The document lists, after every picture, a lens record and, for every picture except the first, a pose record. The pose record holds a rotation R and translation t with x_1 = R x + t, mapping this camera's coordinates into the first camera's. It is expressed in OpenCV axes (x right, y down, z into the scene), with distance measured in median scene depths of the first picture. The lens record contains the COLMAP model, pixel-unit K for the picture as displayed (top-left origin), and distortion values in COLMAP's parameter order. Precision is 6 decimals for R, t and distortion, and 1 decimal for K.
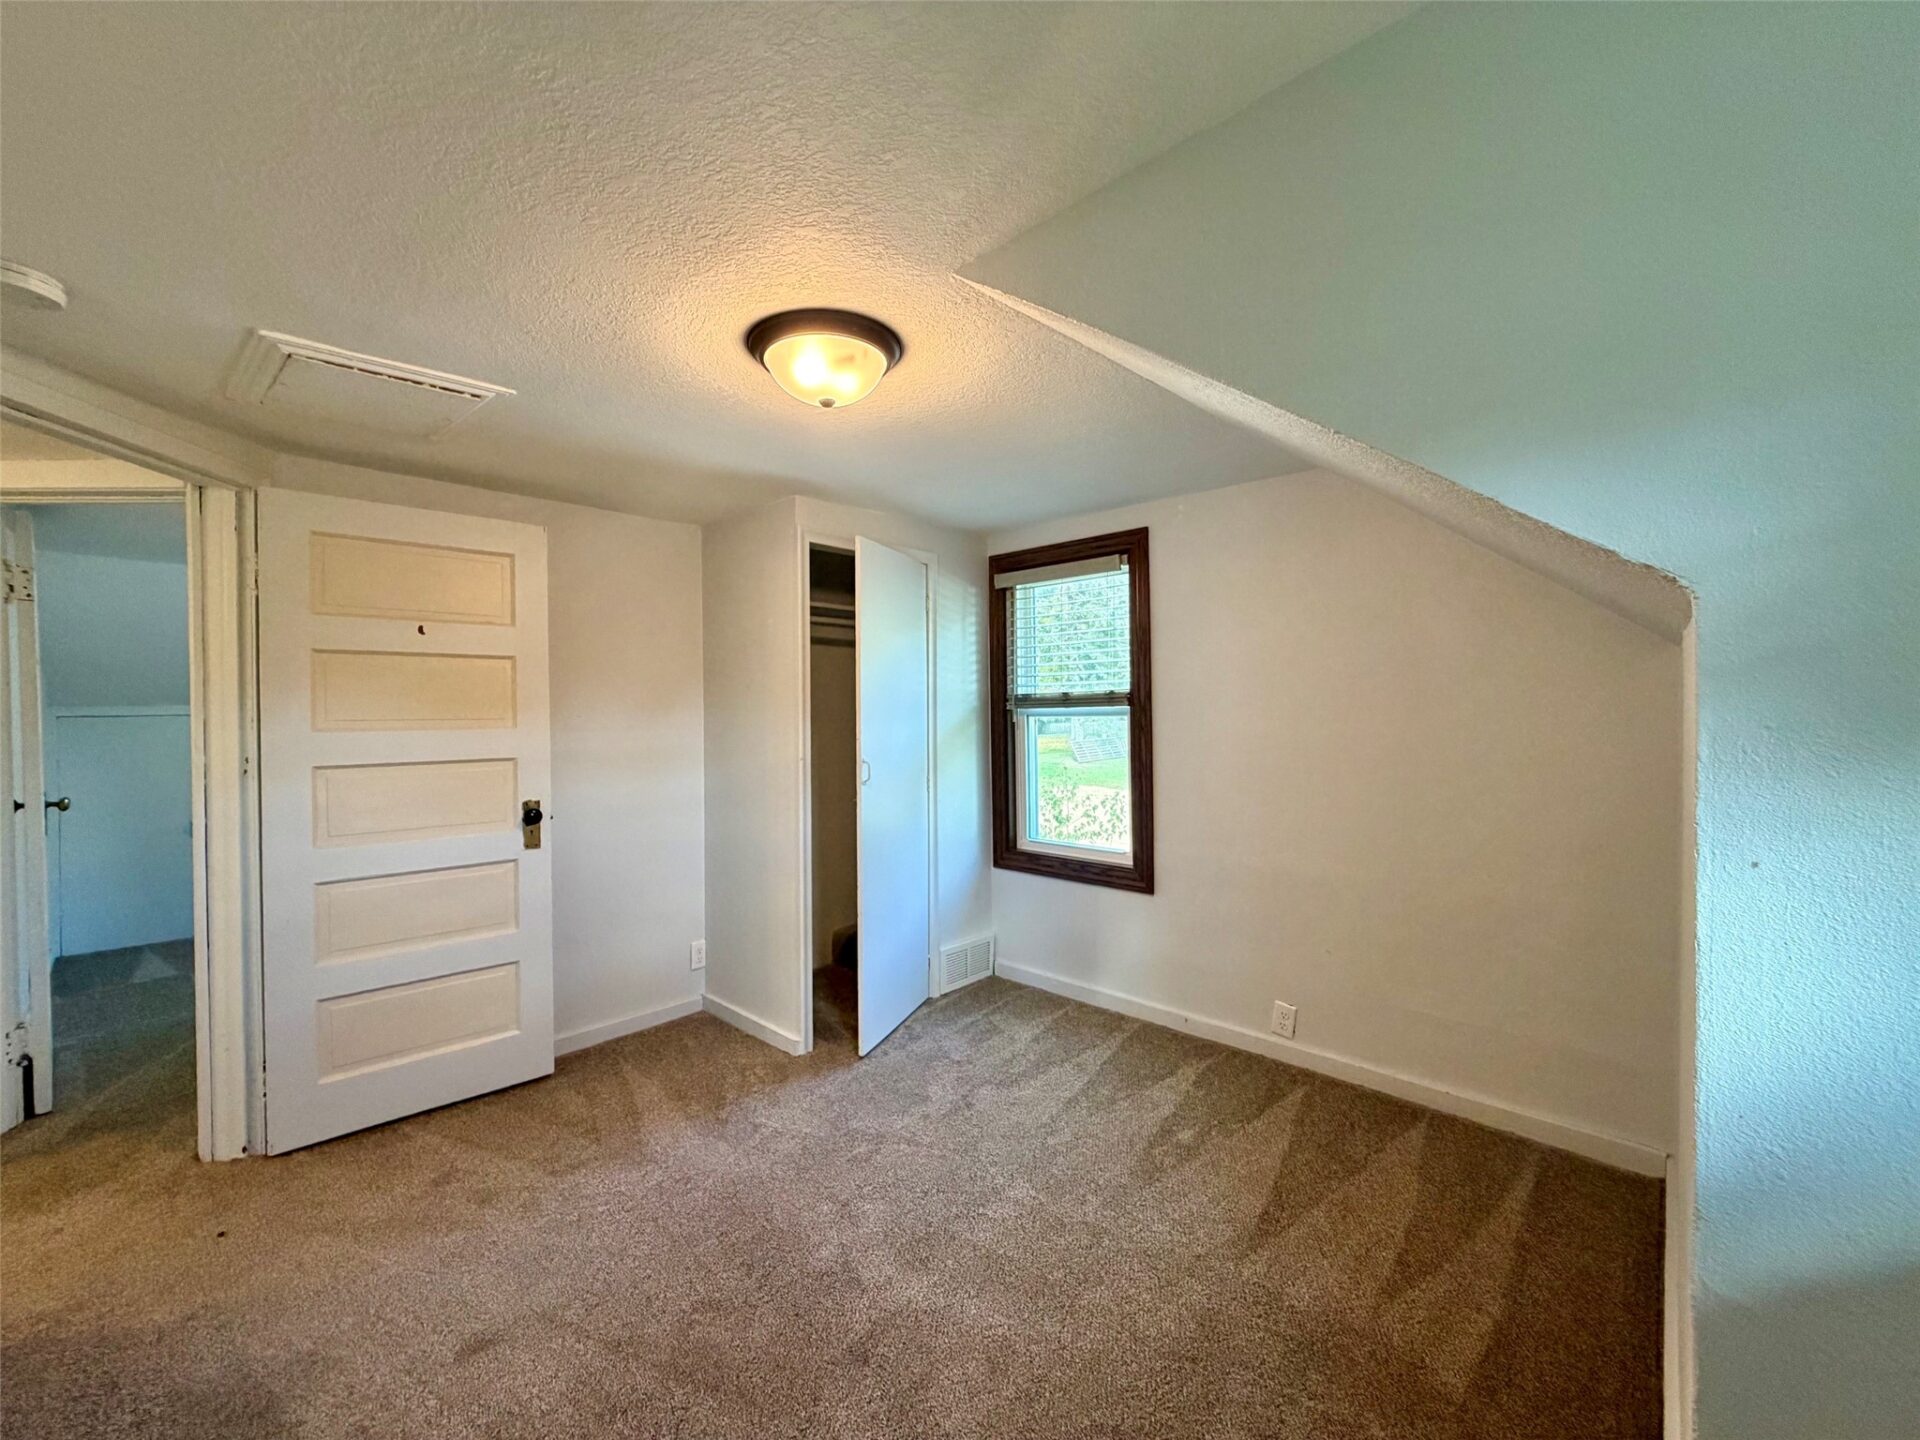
lens RADIAL K [[764.1, 0, 954.9], [0, 764.1, 720.2], [0, 0, 1]] dist [0.001010, -0.000372]
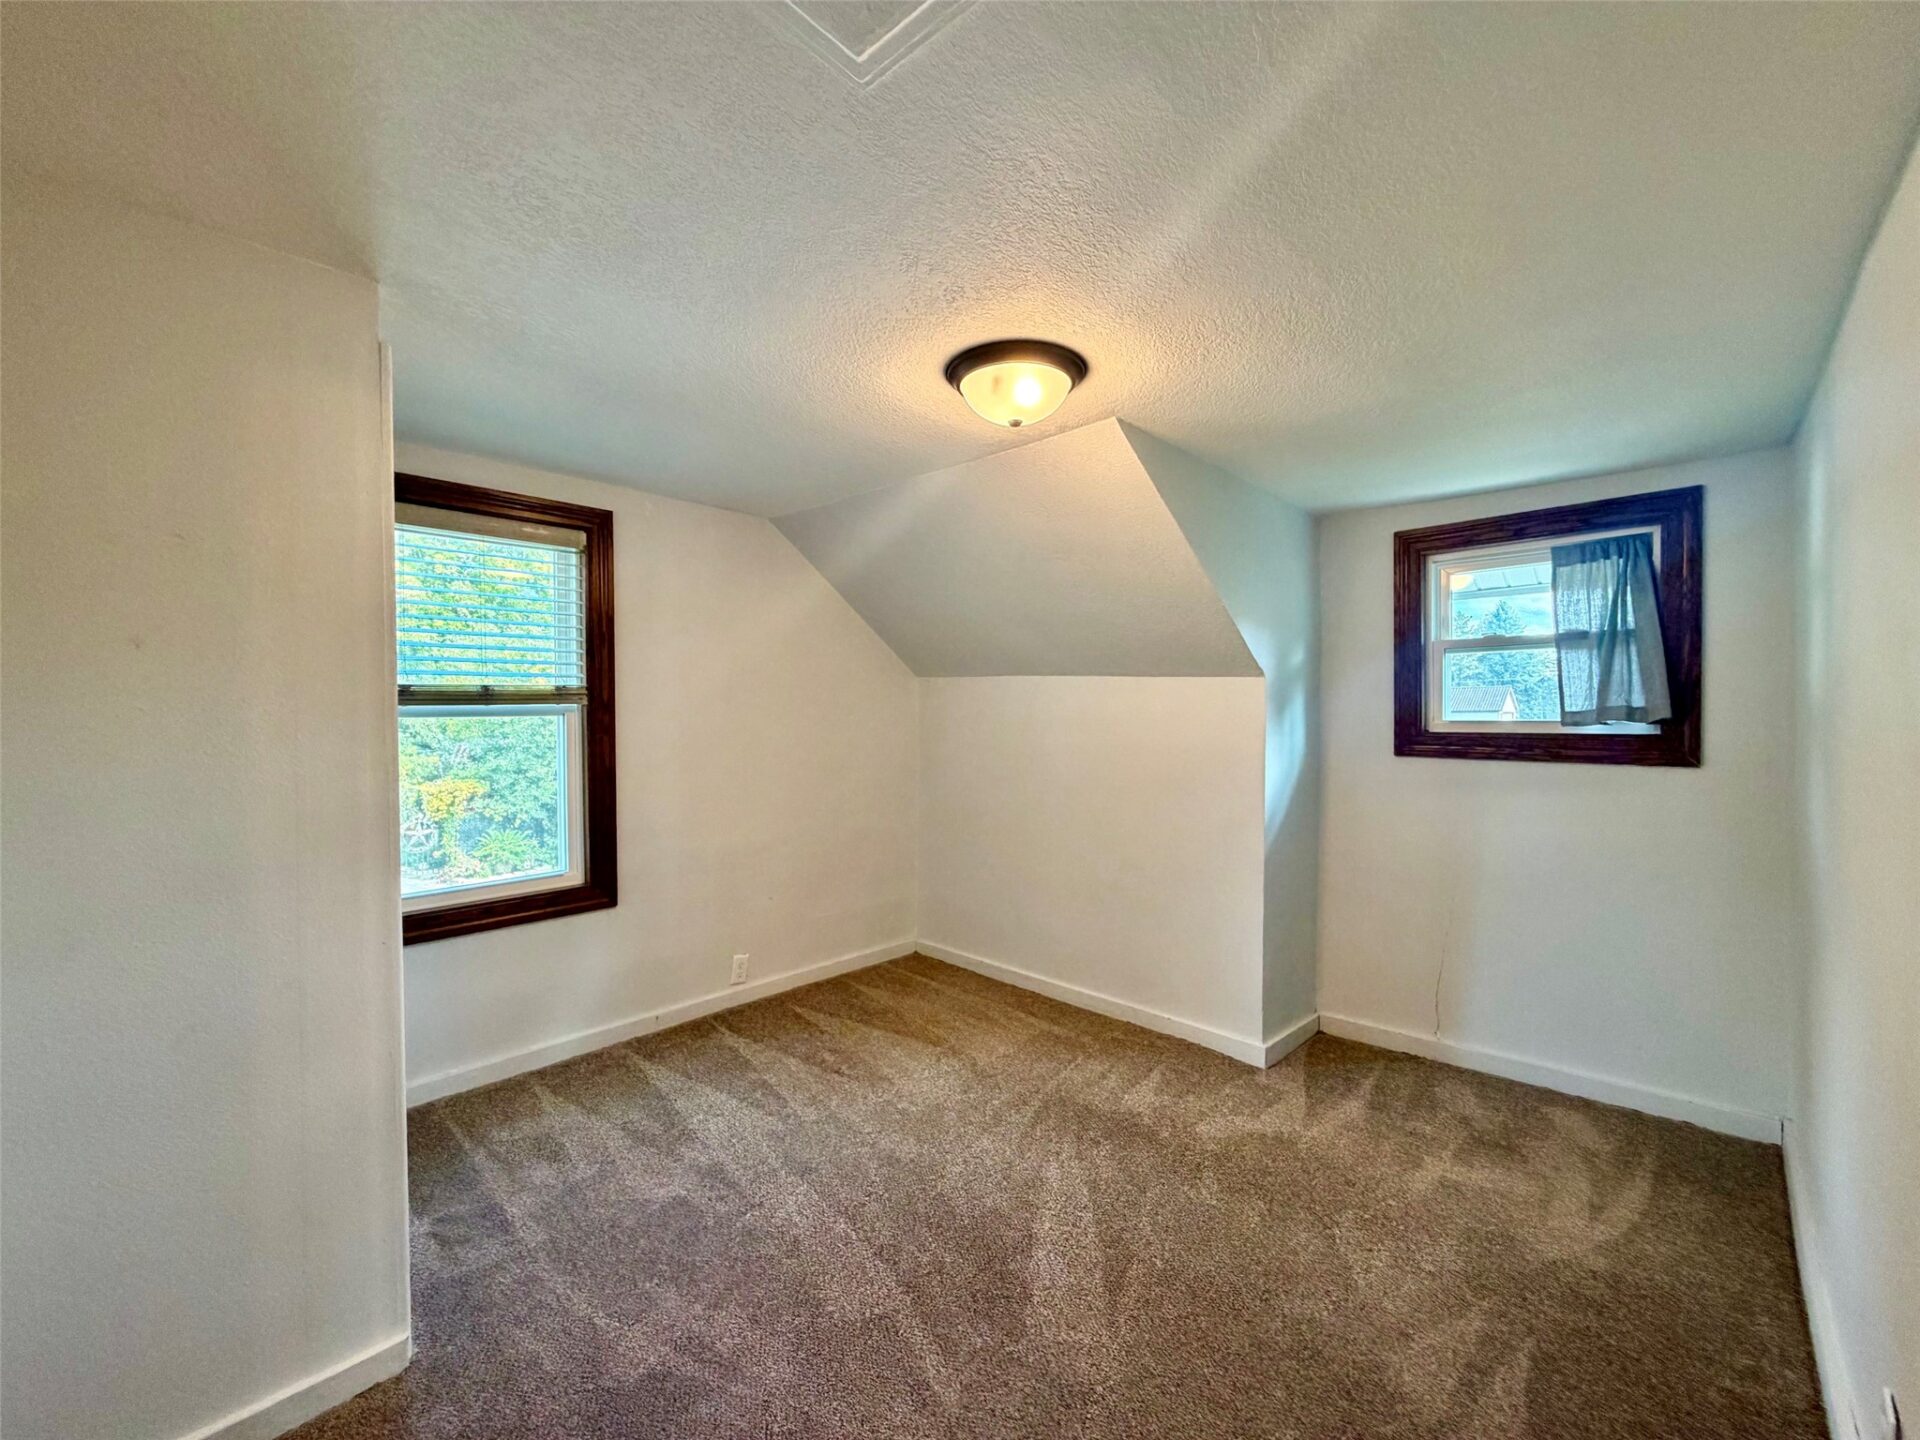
lens RADIAL K [[761.0, 0, 959.5], [0, 761.0, 721.8], [0, 0, 1]] dist [-0.000875, 0.000109]
pose [[0.015552, -0.010082, 0.999828, -0.668547], [0.014898, 0.999840, 0.009851, -0.000494], [-0.999768, 0.014743, 0.015700, 0.568120]]
